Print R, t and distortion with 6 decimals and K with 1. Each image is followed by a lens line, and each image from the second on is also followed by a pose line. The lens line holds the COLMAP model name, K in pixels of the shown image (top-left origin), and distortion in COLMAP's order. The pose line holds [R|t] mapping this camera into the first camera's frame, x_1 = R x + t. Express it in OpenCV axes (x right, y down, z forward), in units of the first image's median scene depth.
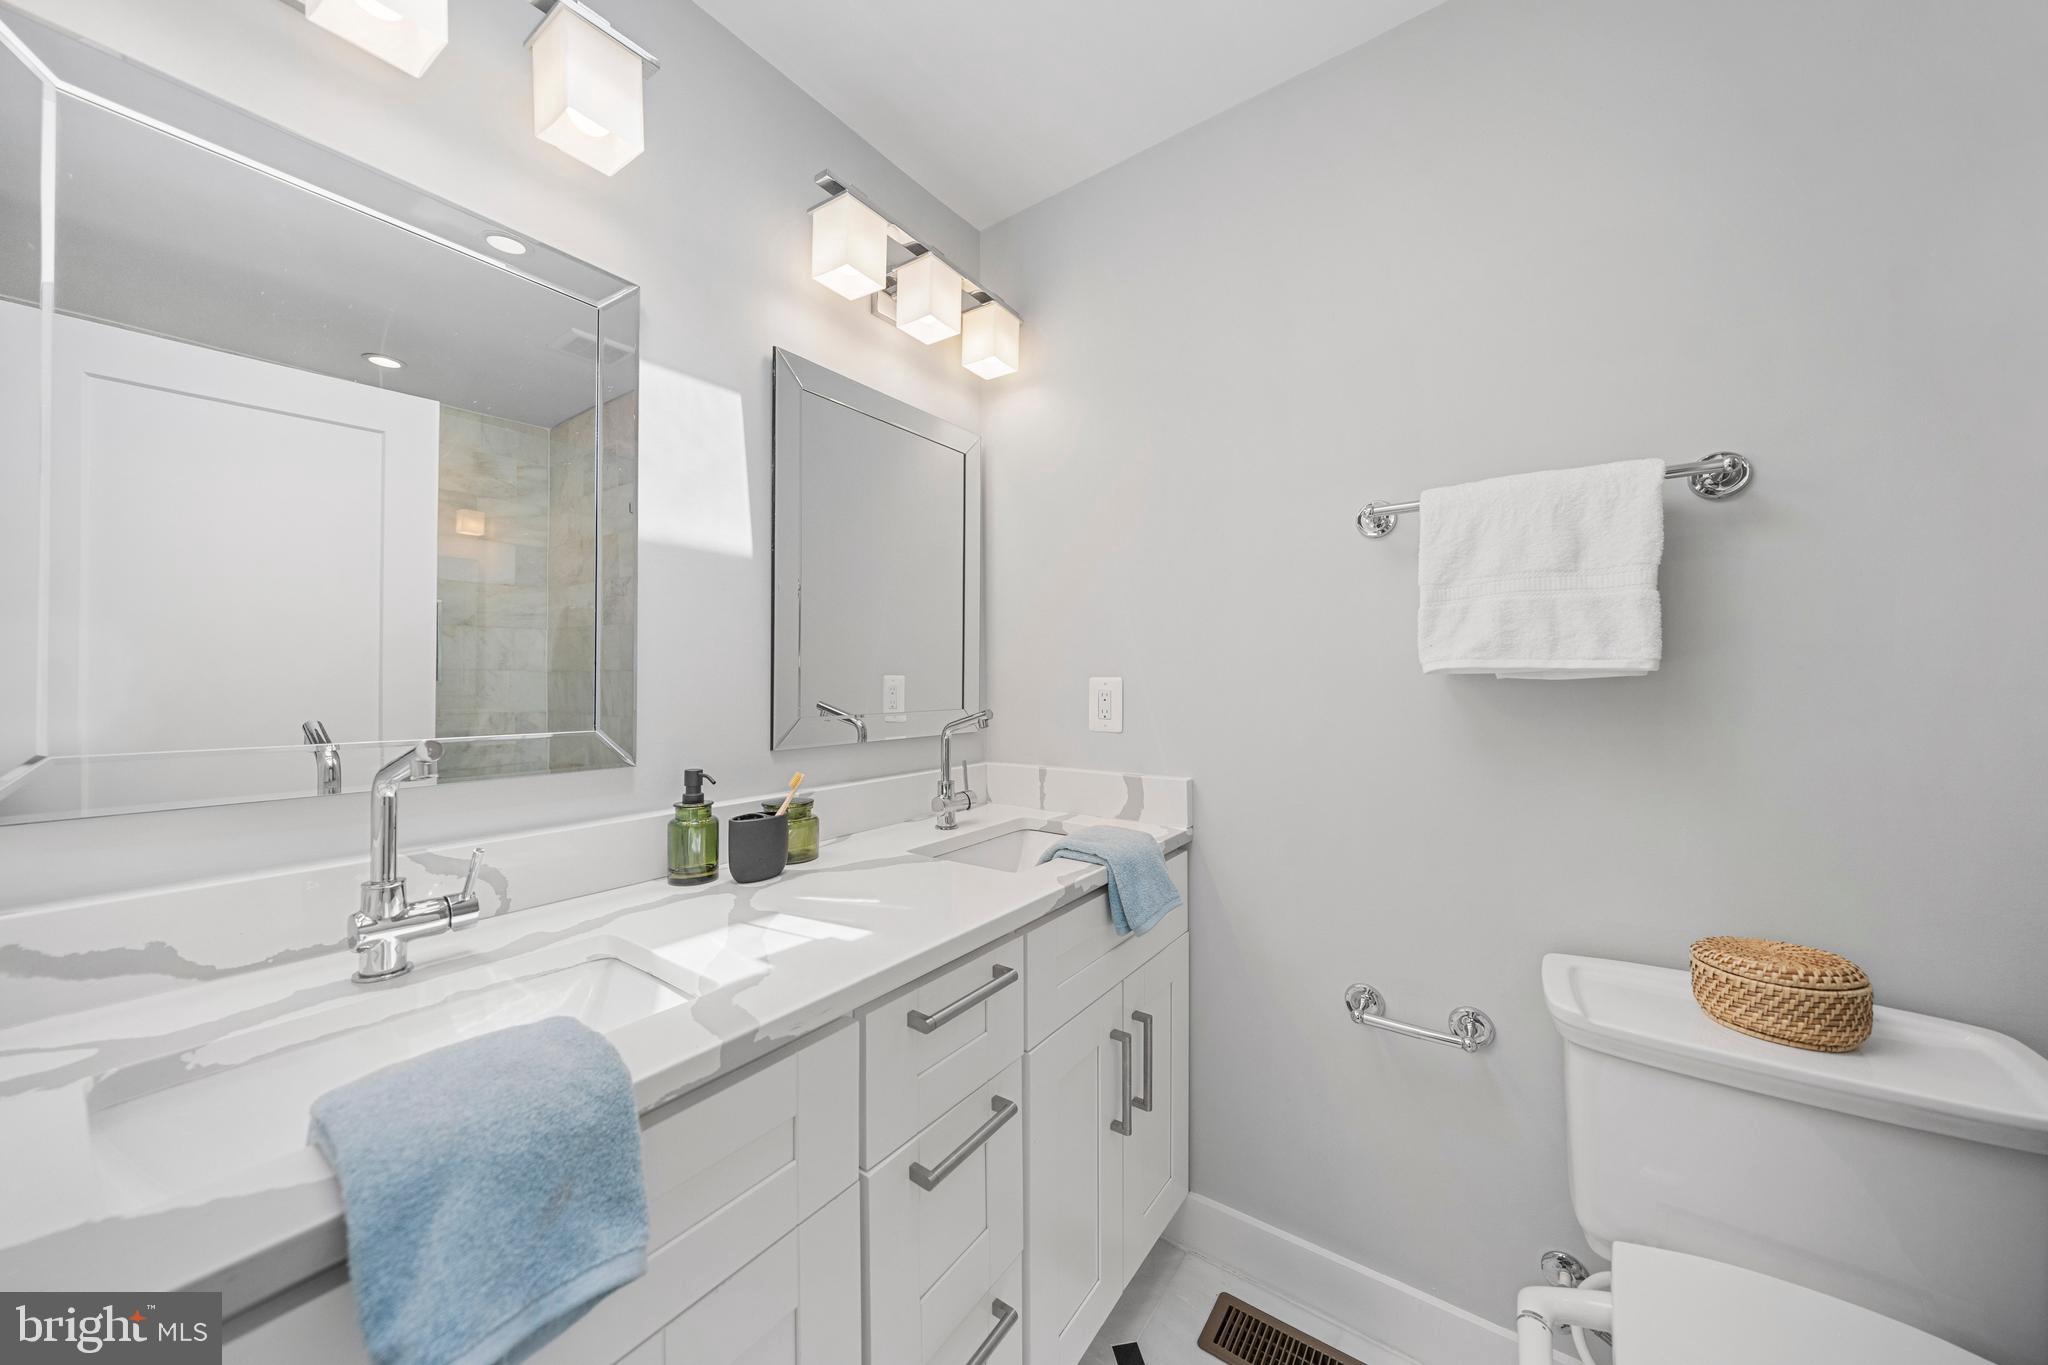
lens RADIAL K [[701.4, 0, 1022.1], [0, 701.4, 676.3], [0, 0, 1]] dist [-0.008027, 0.001445]
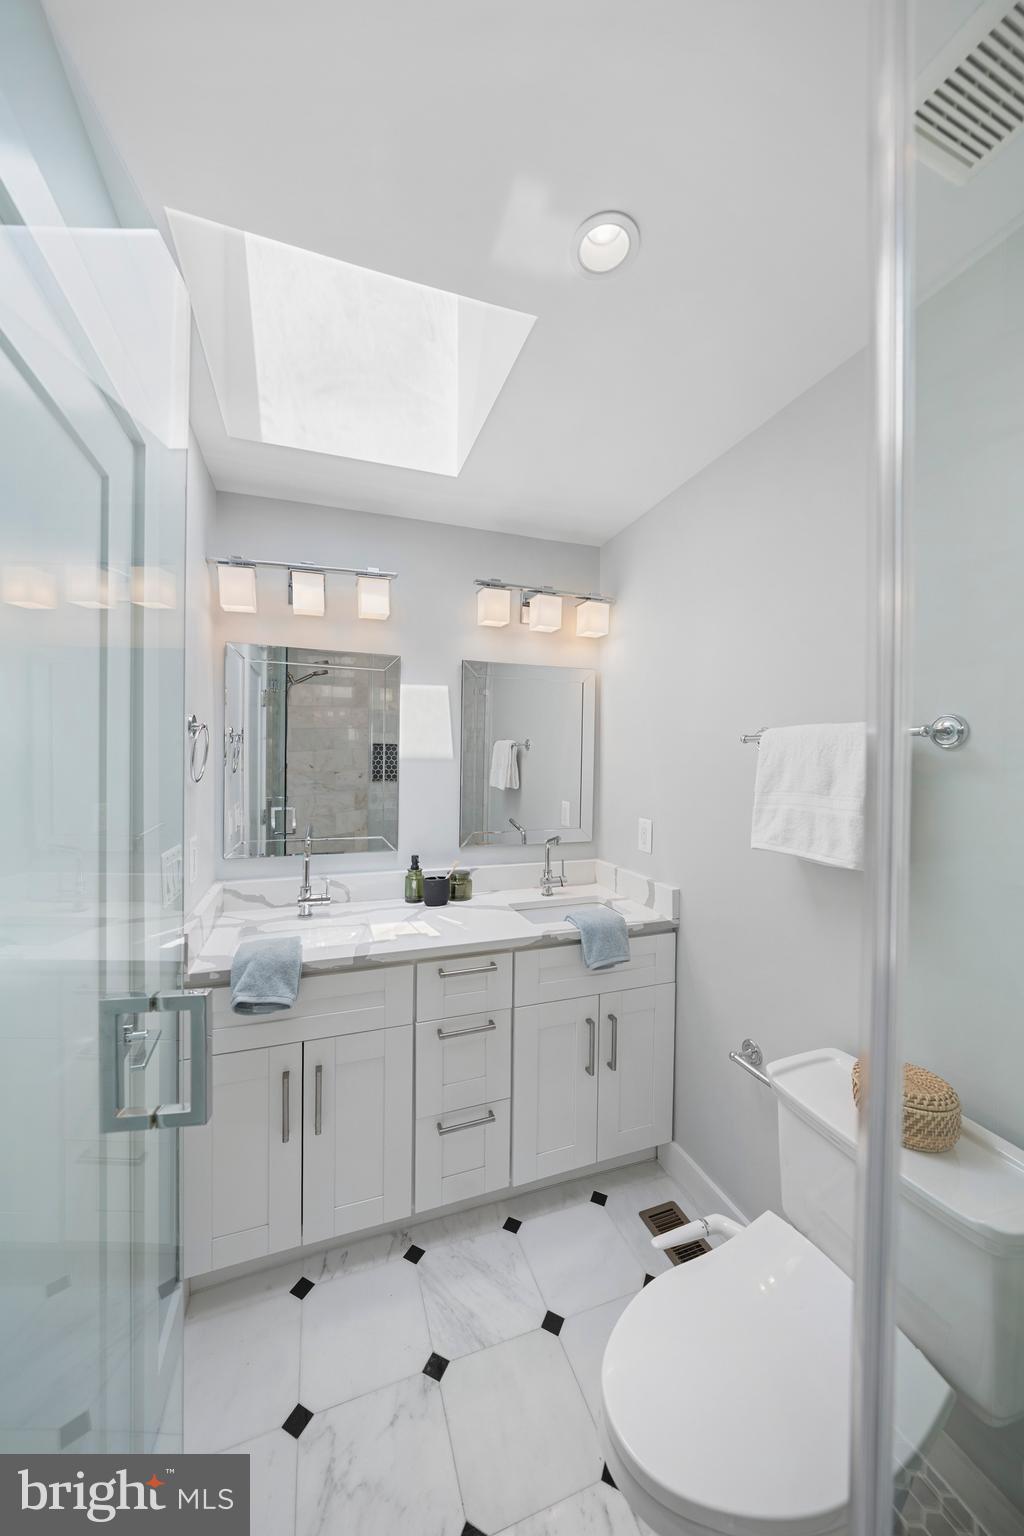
lens RADIAL K [[526.1, 0, 504.4], [0, 526.1, 762.0], [0, 0, 1]] dist [-0.008027, 0.001445]
pose [[0.822020, 0.017277, -0.569197, 0.802027], [-0.011149, 0.999836, 0.014248, -0.214366], [0.569350, -0.005366, 0.822078, -0.303761]]
